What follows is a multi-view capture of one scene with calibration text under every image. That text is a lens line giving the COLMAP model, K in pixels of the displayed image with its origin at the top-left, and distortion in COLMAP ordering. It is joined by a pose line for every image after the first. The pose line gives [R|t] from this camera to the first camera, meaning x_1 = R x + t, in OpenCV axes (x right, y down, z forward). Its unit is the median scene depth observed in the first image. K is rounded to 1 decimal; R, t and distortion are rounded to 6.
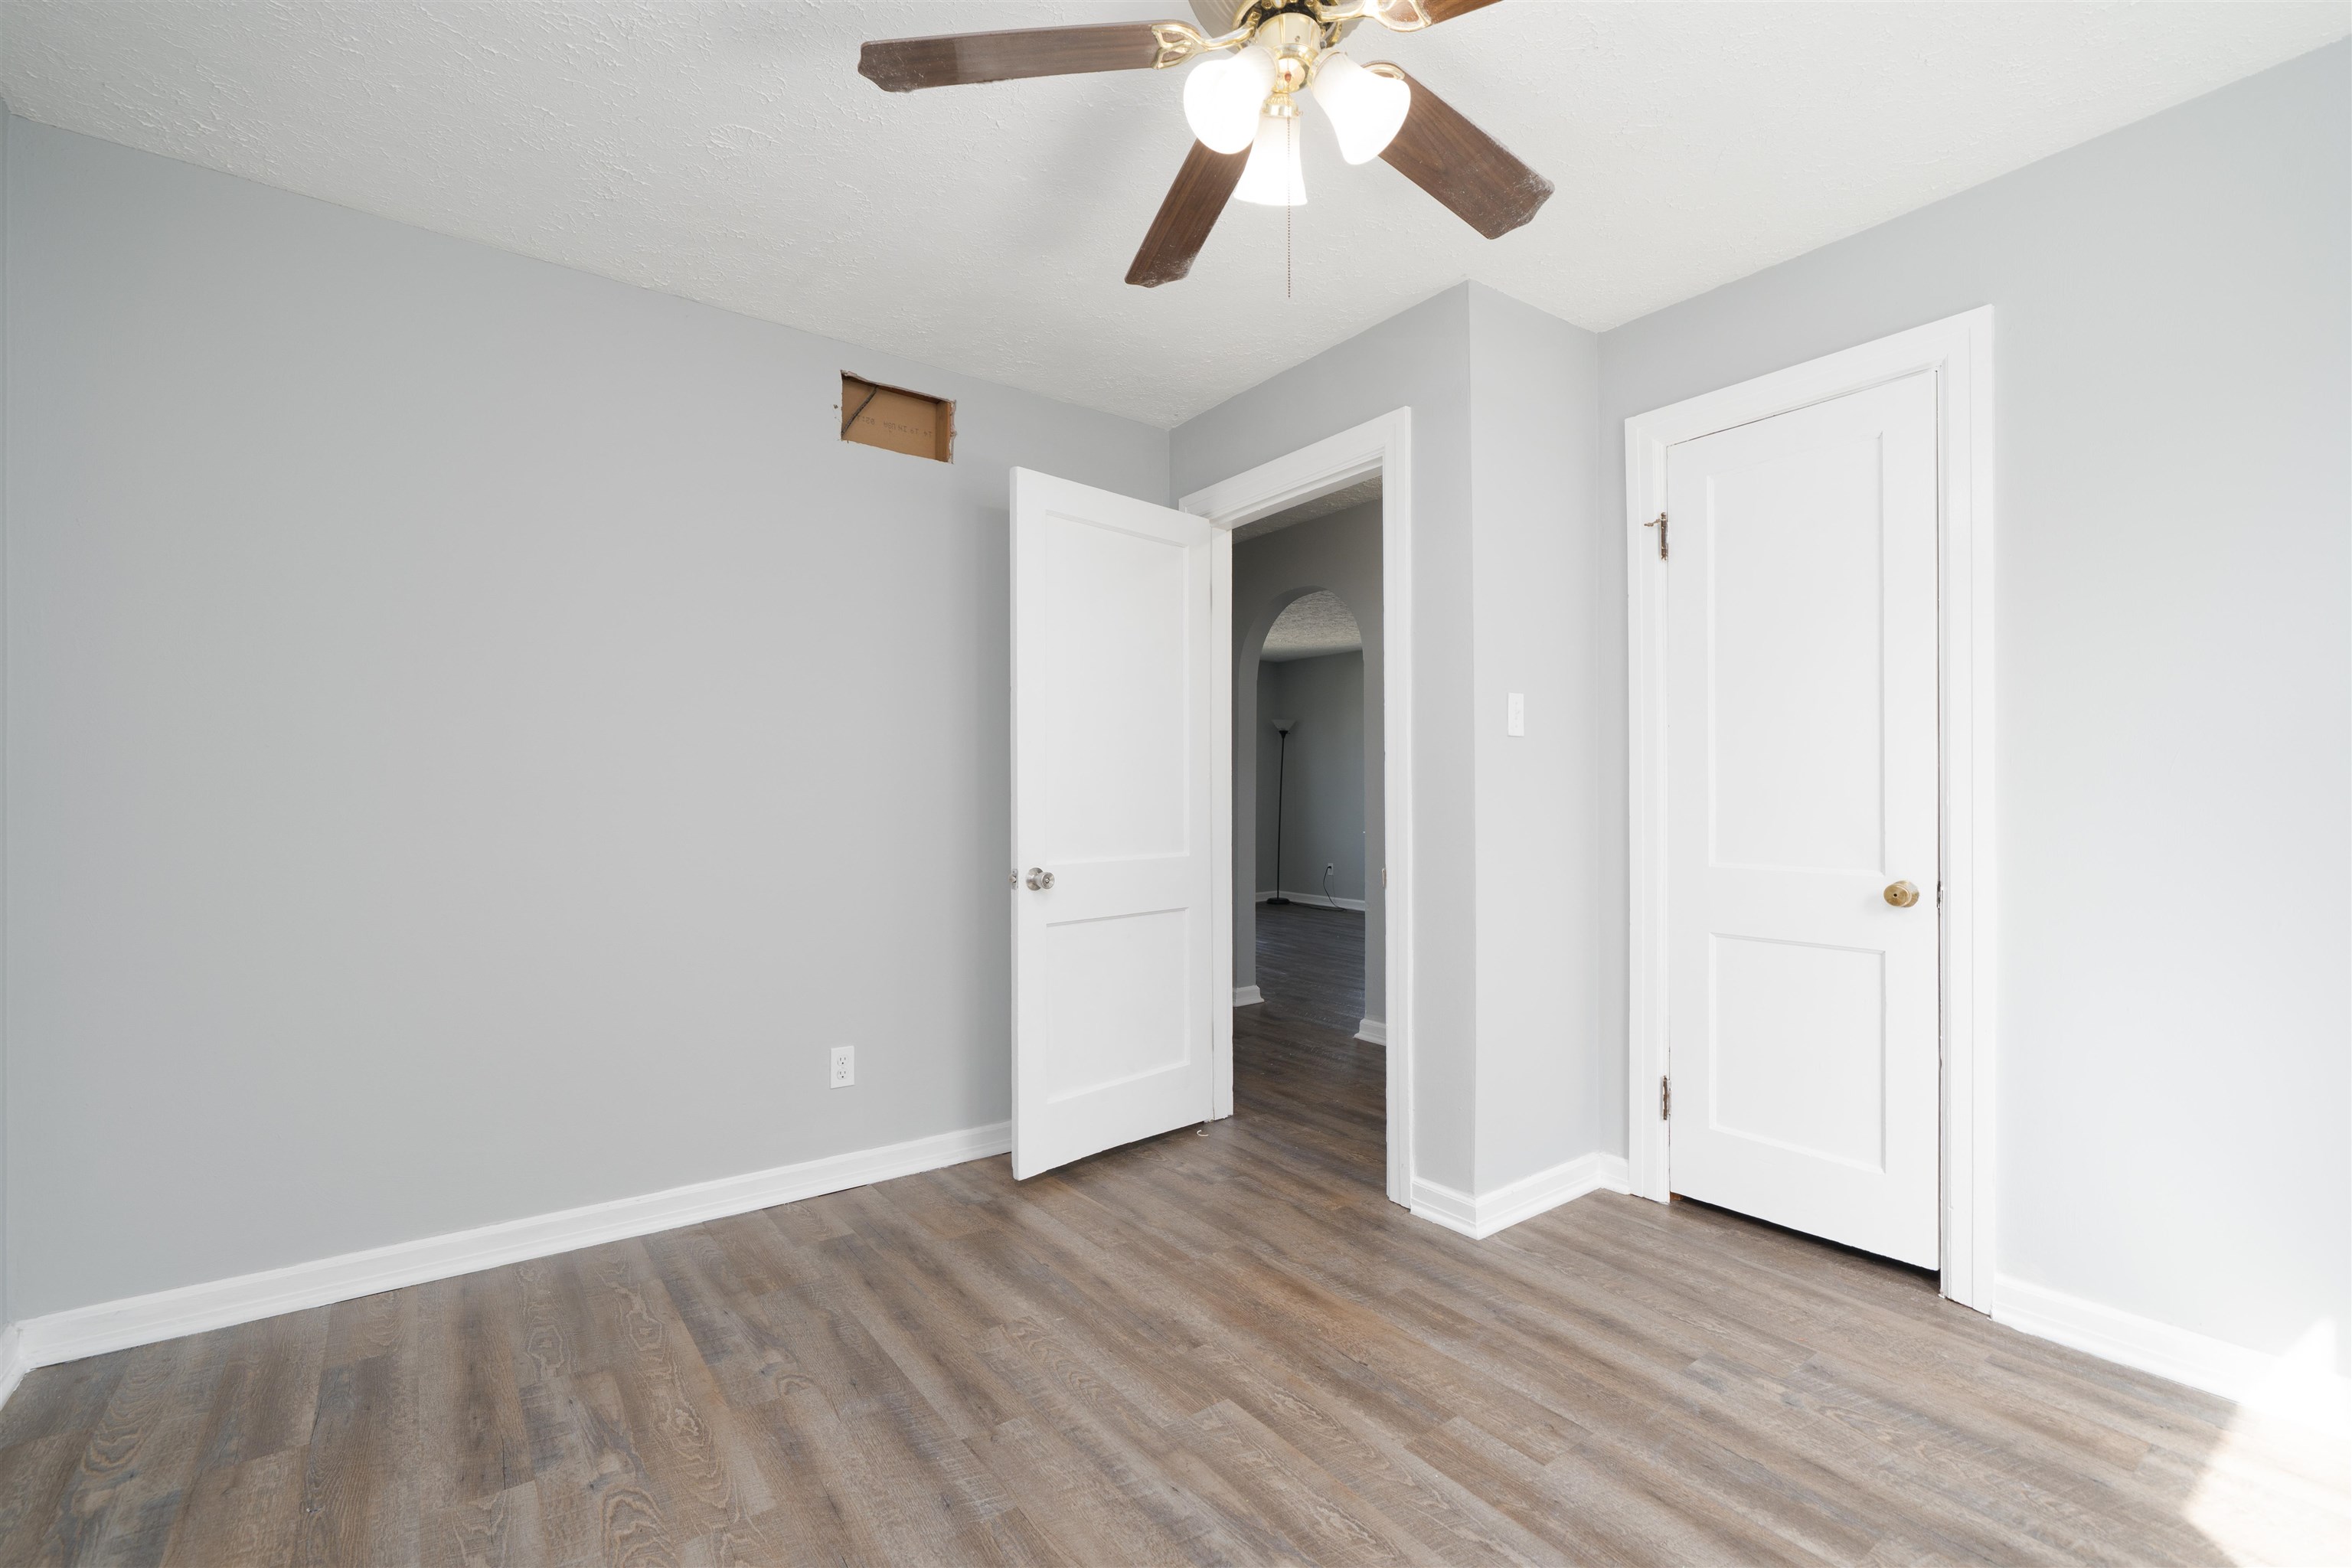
lens RADIAL K [[1023.2, 0, 1159.6], [0, 1023.2, 788.6], [0, 0, 1]] dist [0.008837, -0.001278]
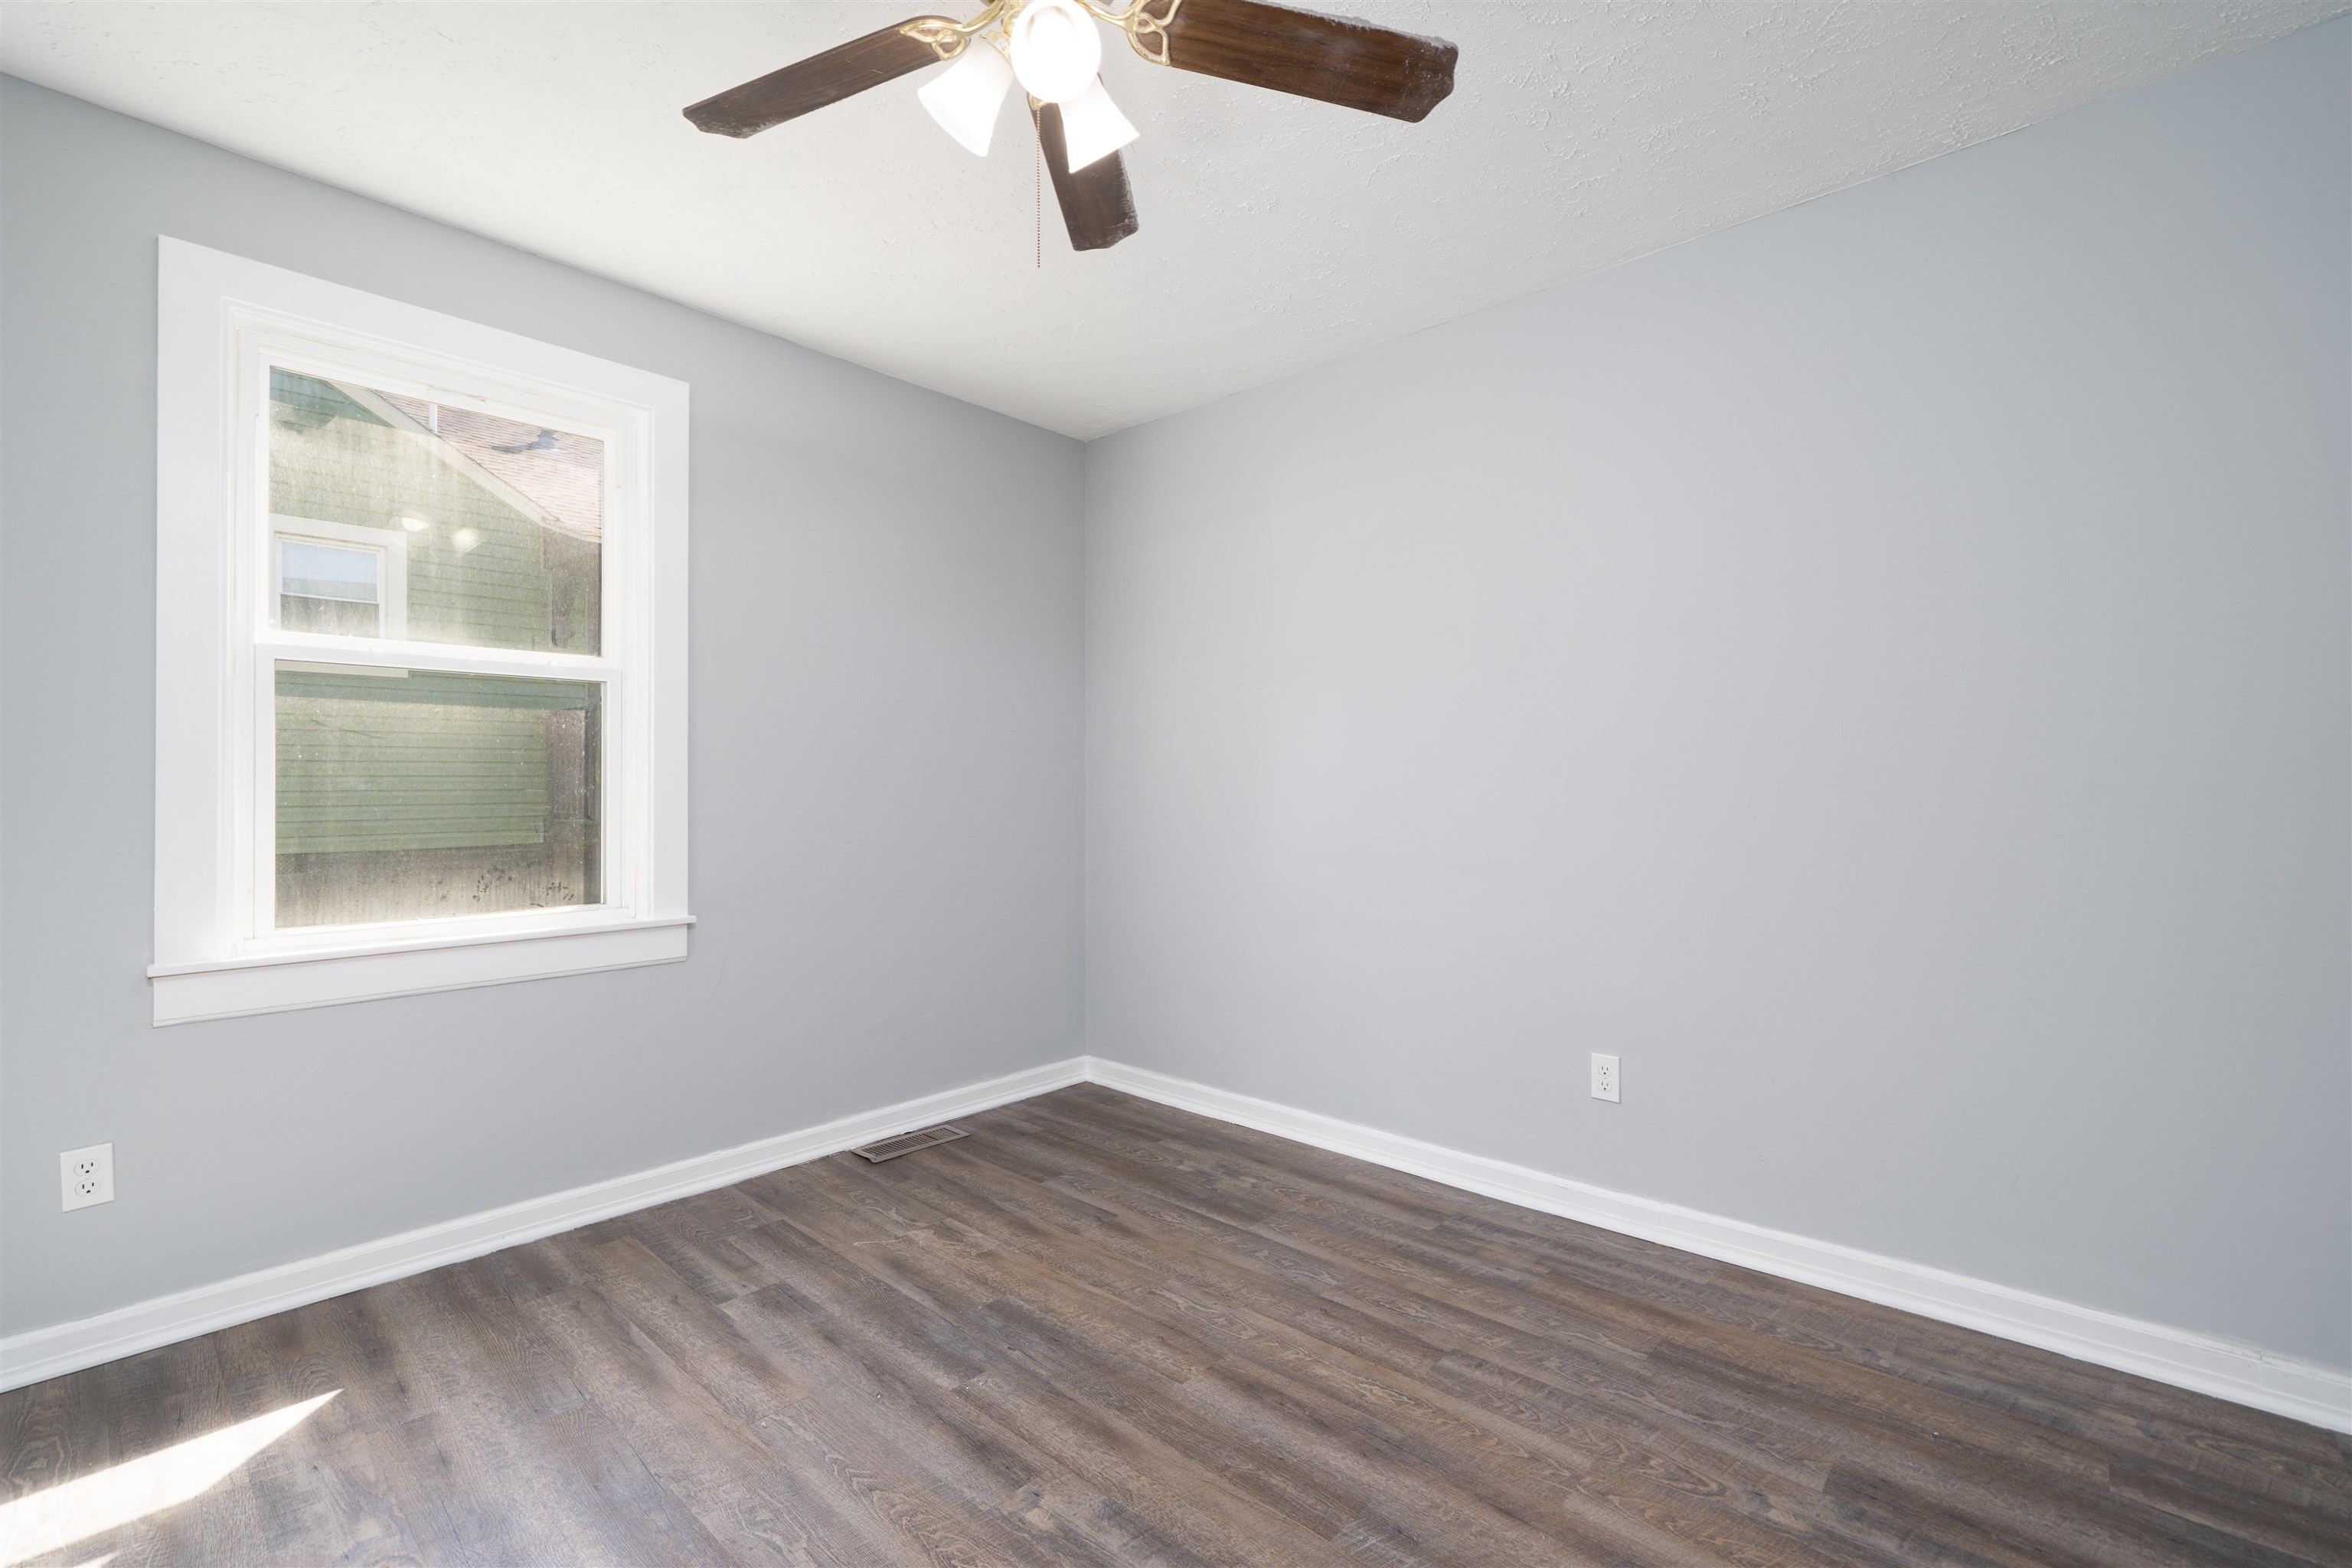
lens RADIAL K [[1023.2, 0, 1173.9], [0, 1023.2, 784.3], [0, 0, 1]] dist [0.008837, -0.001278]
pose [[-0.978852, 0.000262, -0.204569, 0.148929], [0.002989, 0.999911, -0.013023, 0.013699], [0.204547, -0.013359, -0.978766, 1.463853]]
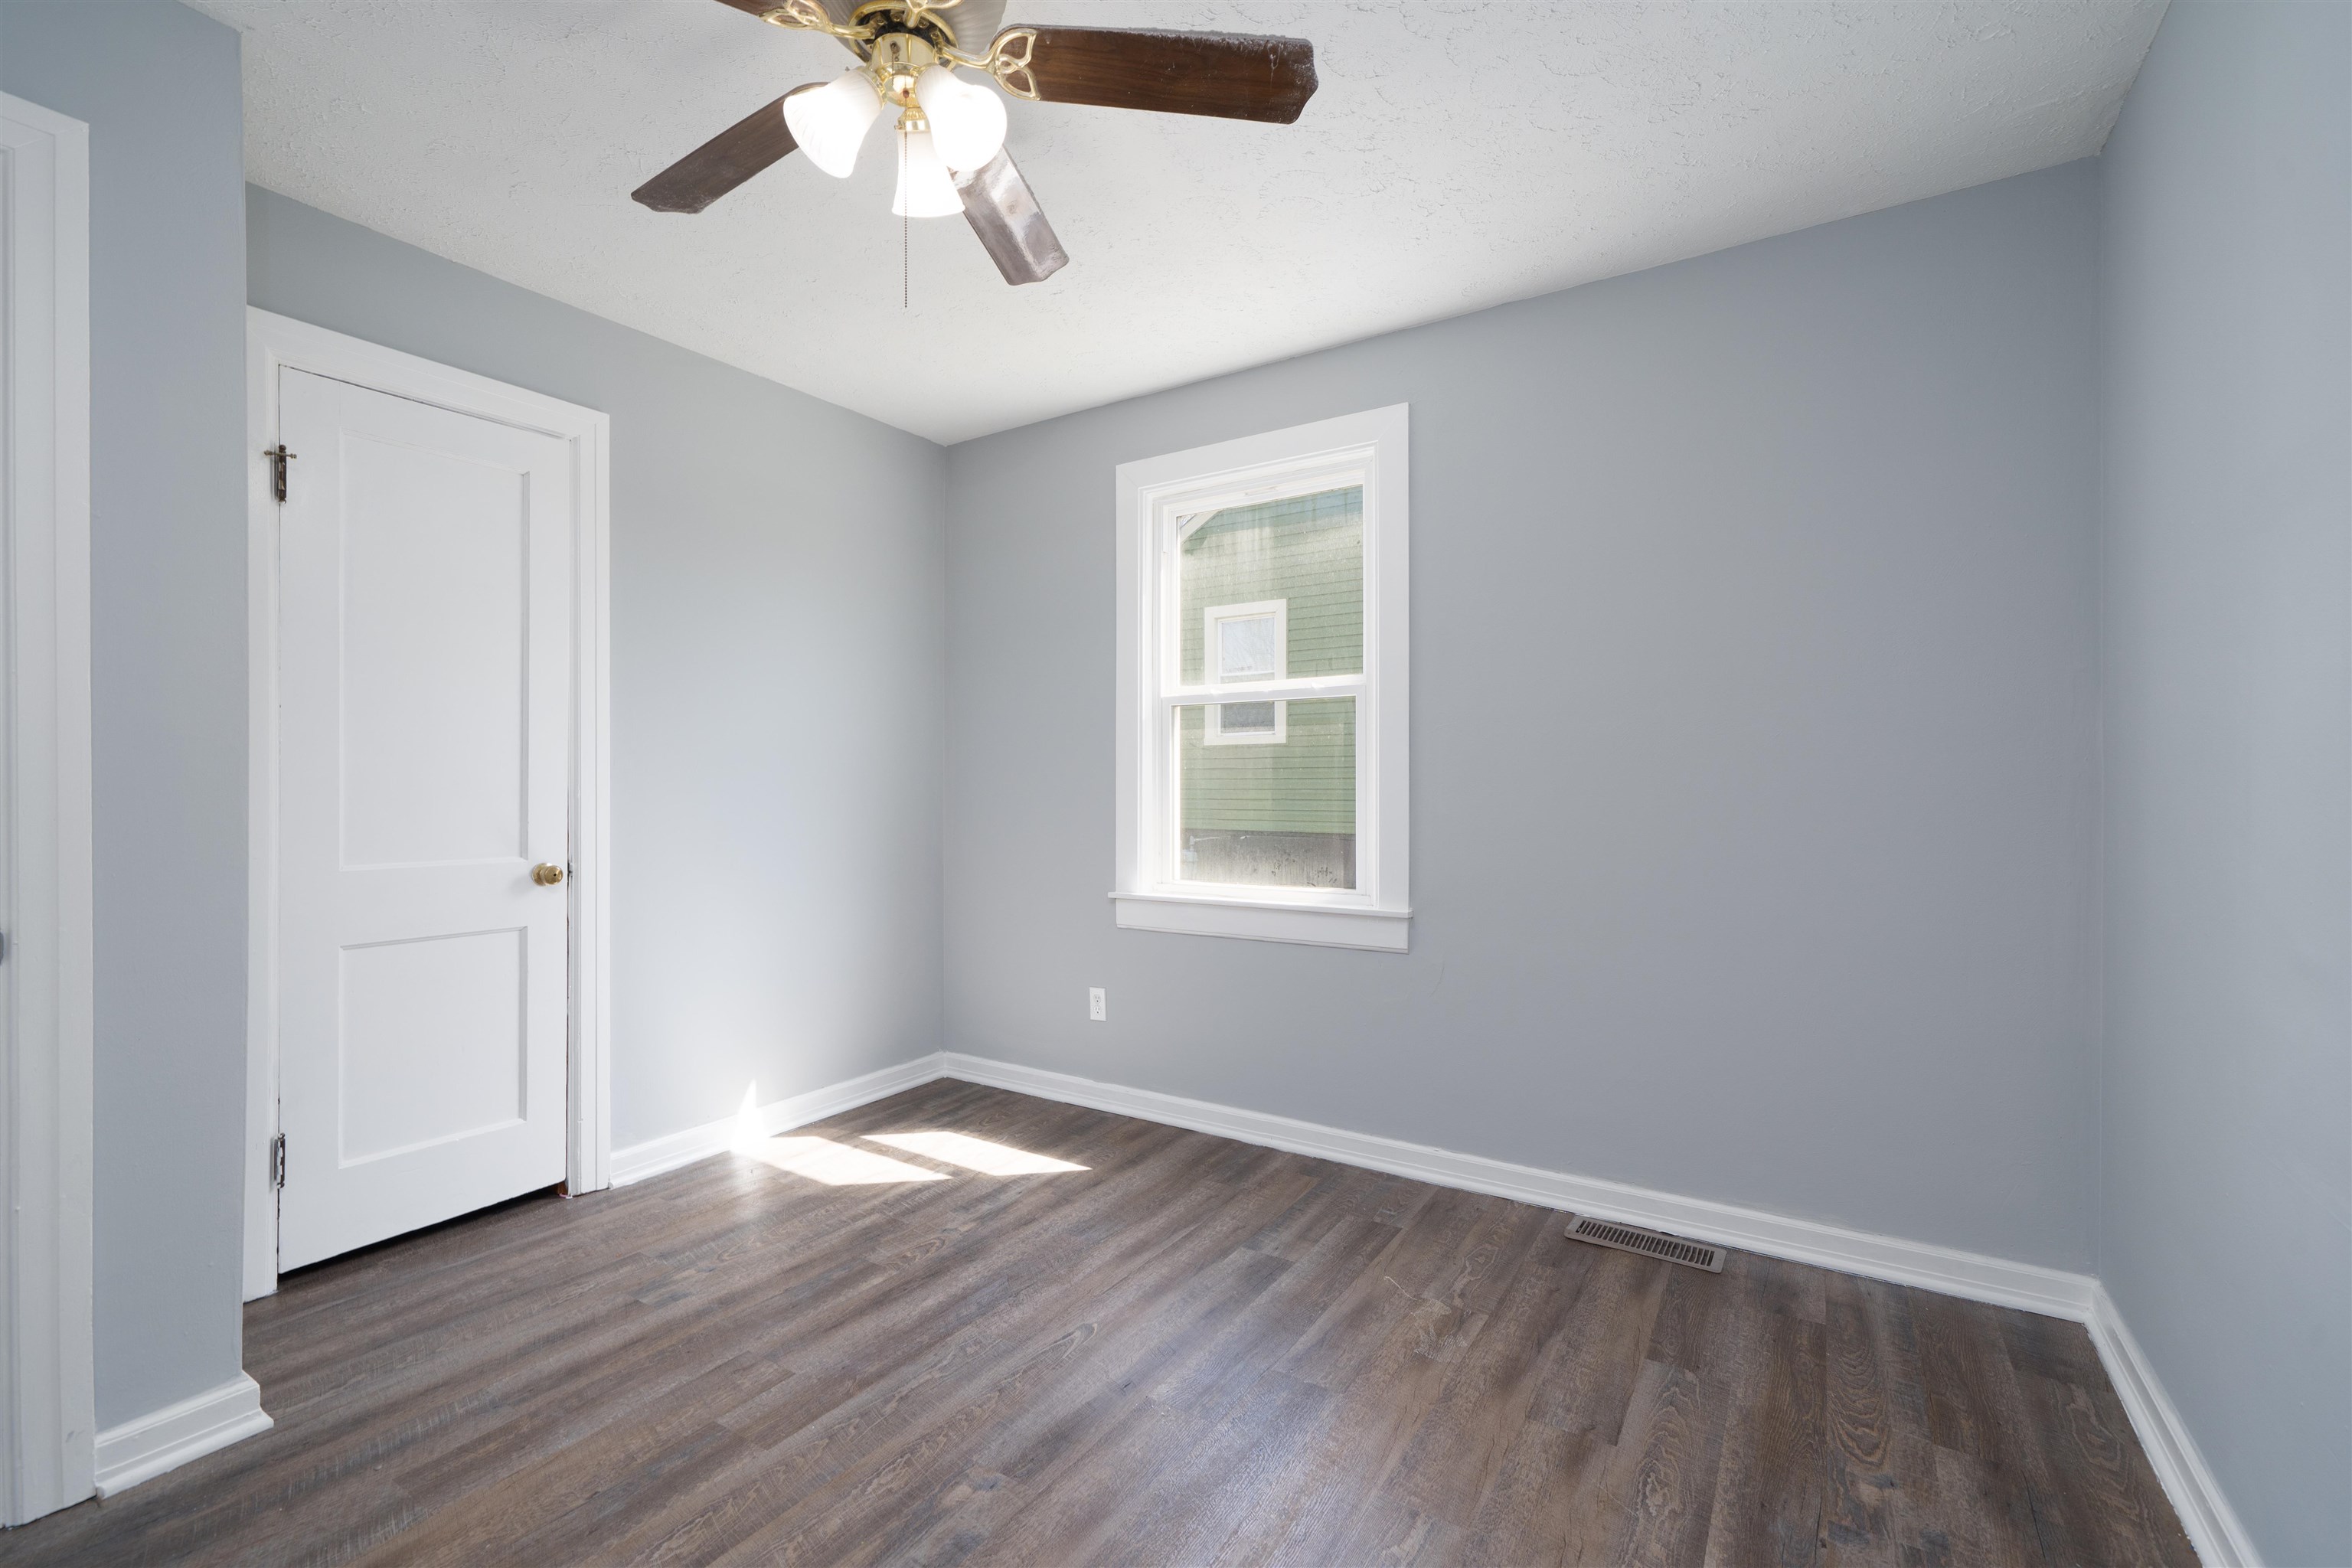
lens RADIAL K [[1023.2, 0, 1164.8], [0, 1023.2, 789.6], [0, 0, 1]] dist [0.008837, -0.001278]
pose [[-0.356318, 0.000139, 0.934365, -0.690546], [-0.005517, 0.999982, -0.002252, 0.004919], [-0.934348, -0.005957, -0.356311, 0.838392]]
